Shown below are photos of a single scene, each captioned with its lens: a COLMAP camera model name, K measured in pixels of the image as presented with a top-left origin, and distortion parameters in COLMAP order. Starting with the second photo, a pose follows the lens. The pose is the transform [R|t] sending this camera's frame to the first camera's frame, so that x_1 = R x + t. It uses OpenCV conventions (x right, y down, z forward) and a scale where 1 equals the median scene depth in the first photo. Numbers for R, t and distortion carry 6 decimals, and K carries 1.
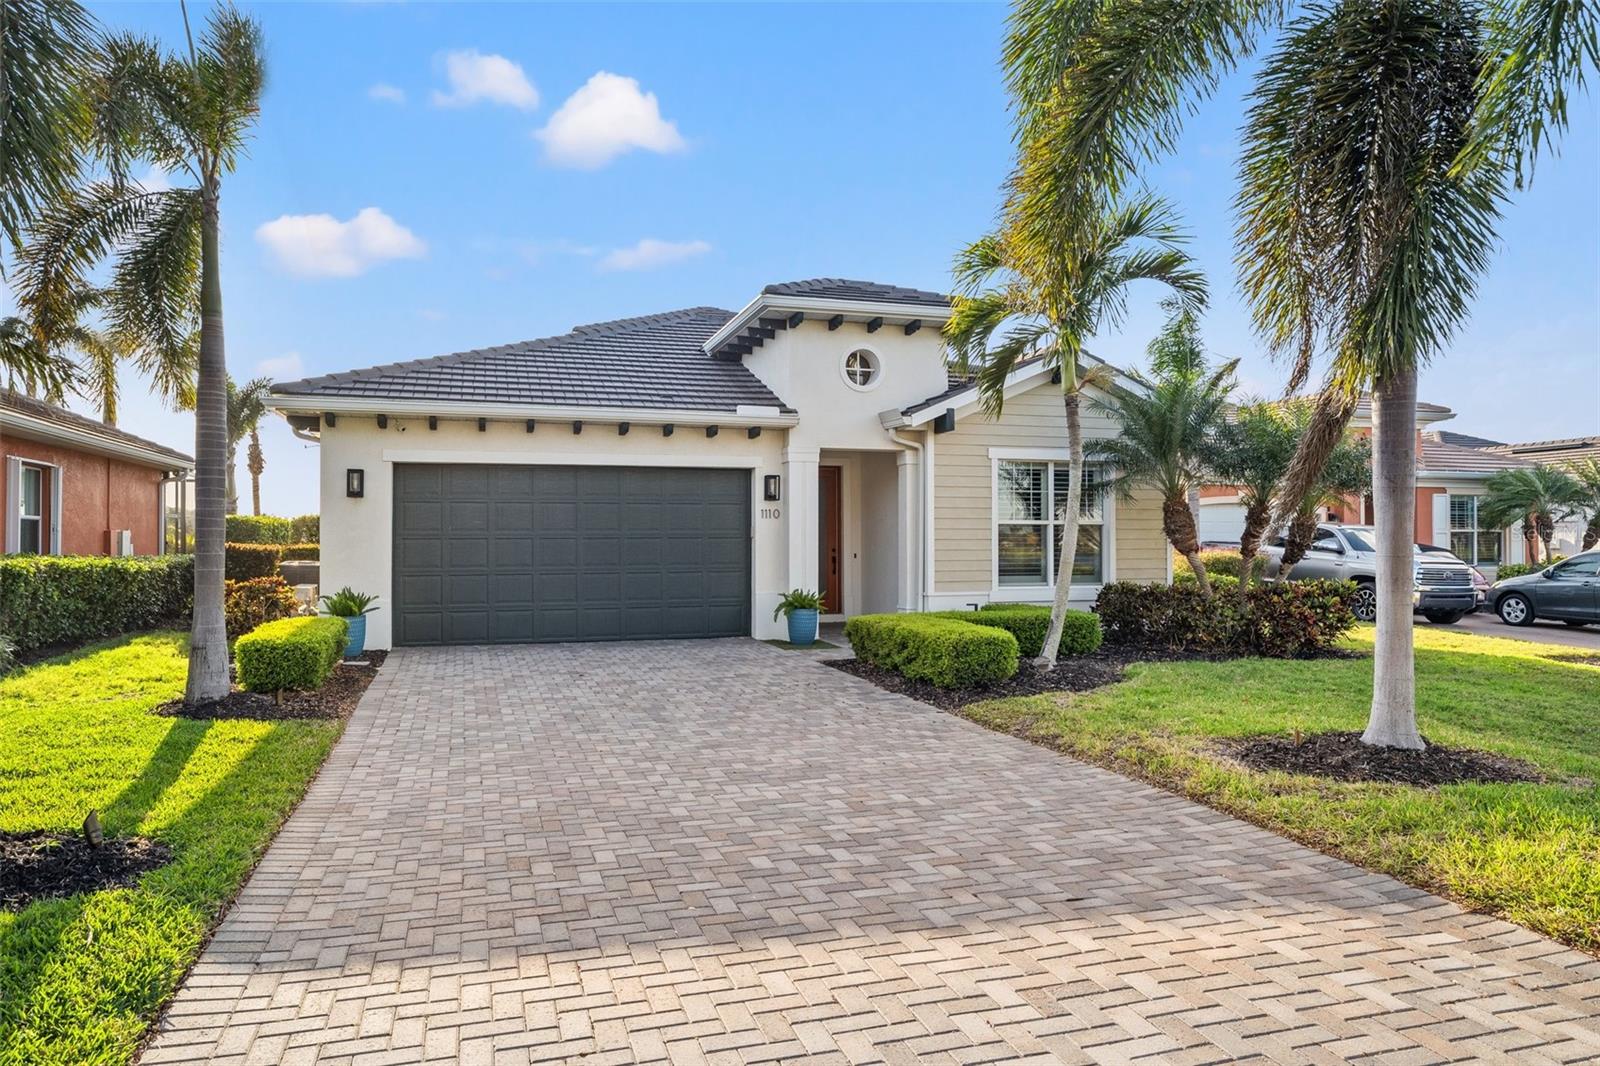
lens RADIAL K [[1002.2, 0, 800.0], [0, 1002.2, 533.0], [0, 0, 1]] dist [0.004763, 0.001290]
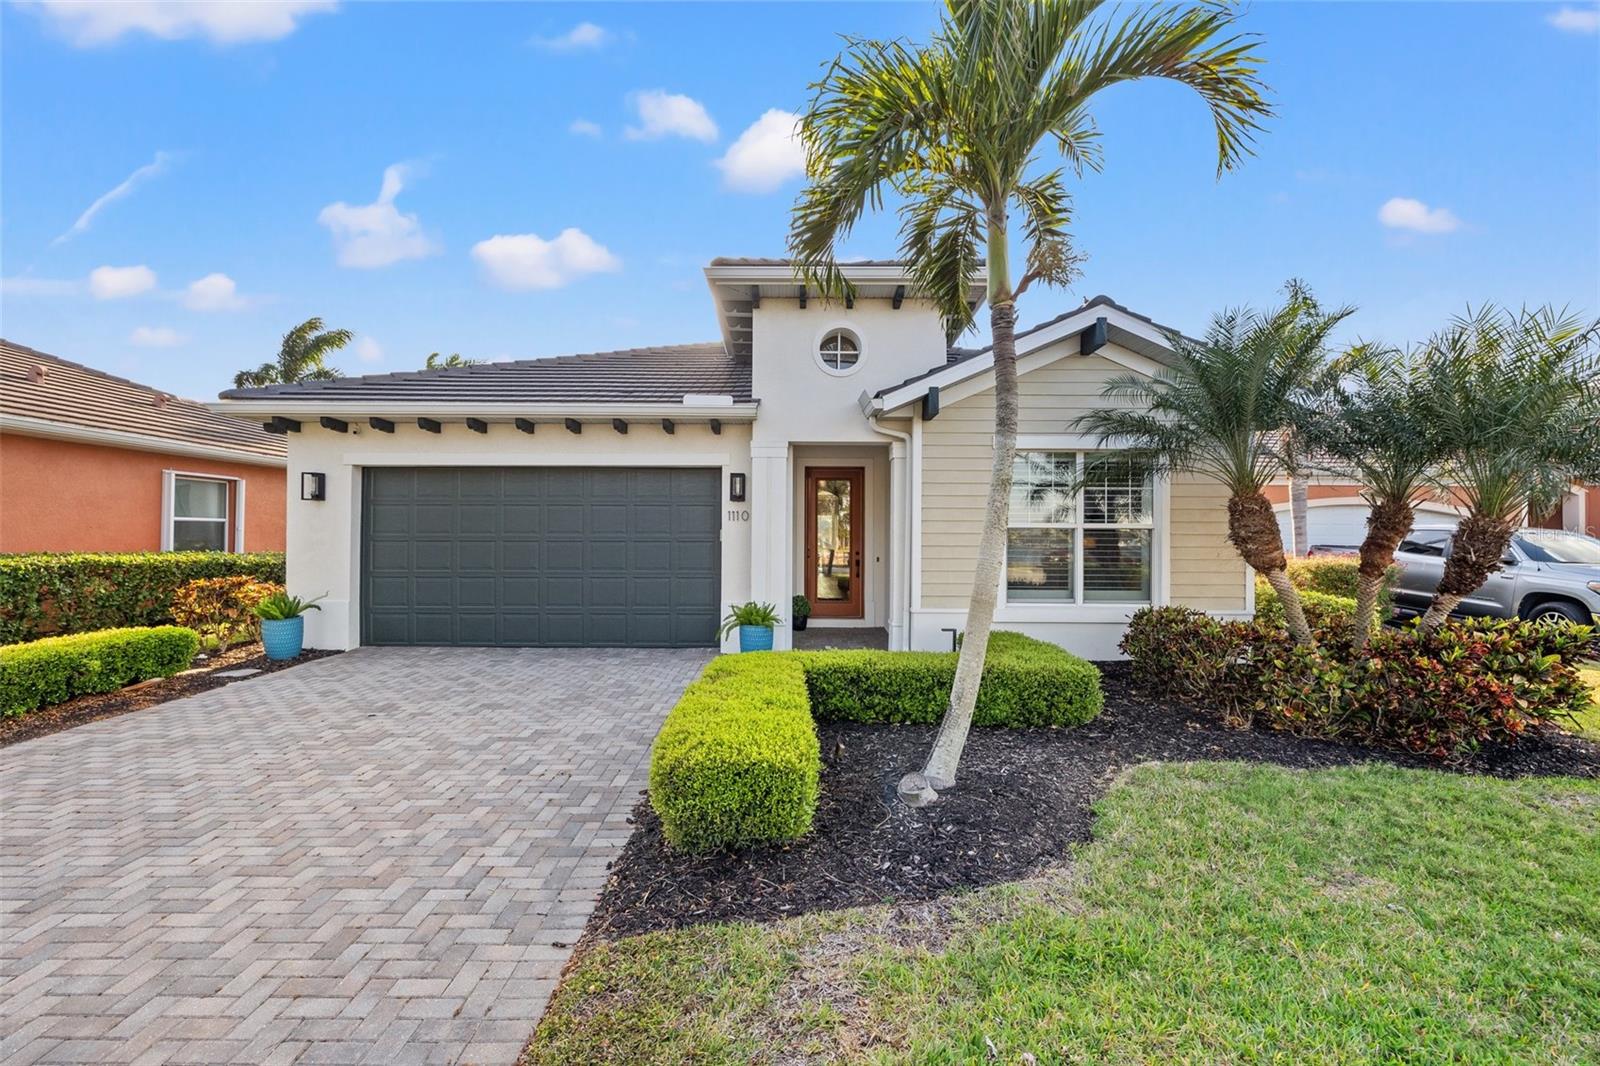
lens RADIAL K [[670.9, 0, 787.2], [0, 670.9, 529.5], [0, 0, 1]] dist [-0.000039, -0.000074]
pose [[0.956199, 0.004281, -0.292686, 0.192180], [-0.004484, 0.999990, -0.000025, -0.006849], [0.292683, 0.001336, 0.956209, 0.430002]]
